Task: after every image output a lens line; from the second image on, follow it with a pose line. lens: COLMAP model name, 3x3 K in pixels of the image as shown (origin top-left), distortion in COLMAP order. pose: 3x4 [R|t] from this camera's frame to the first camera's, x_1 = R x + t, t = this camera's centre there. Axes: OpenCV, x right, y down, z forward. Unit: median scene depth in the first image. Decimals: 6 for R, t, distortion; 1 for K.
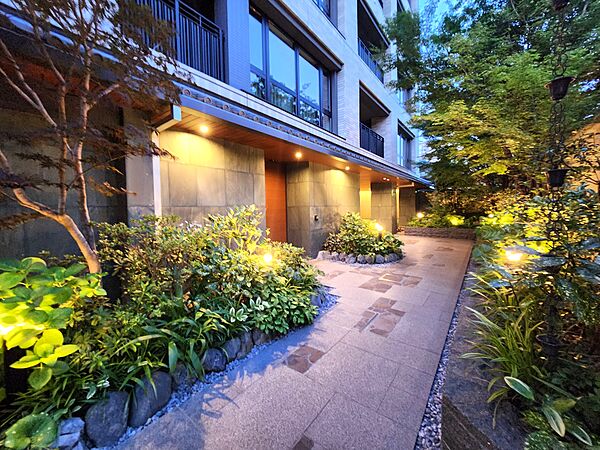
lens RADIAL K [[245.1, 0, 300.7], [0, 245.1, 222.5], [0, 0, 1]] dist [-0.005176, -0.000259]
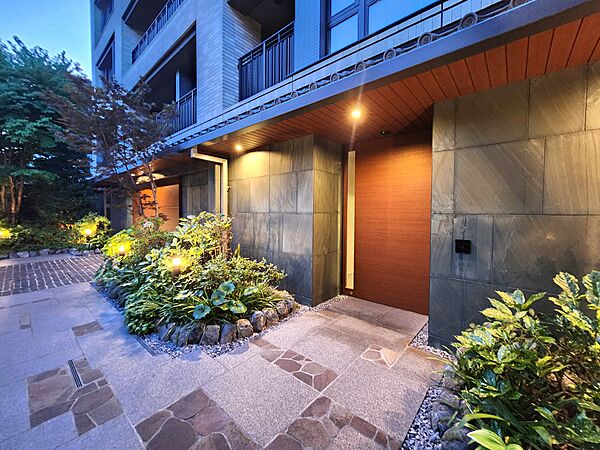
lens RADIAL K [[245.1, 0, 301.1], [0, 245.1, 223.3], [0, 0, 1]] dist [-0.005176, -0.000259]
pose [[-0.059951, 0.056912, -0.996578, 0.791991], [-0.056073, 0.996605, 0.060287, -0.105523], [0.996625, 0.059495, -0.056556, 1.415929]]
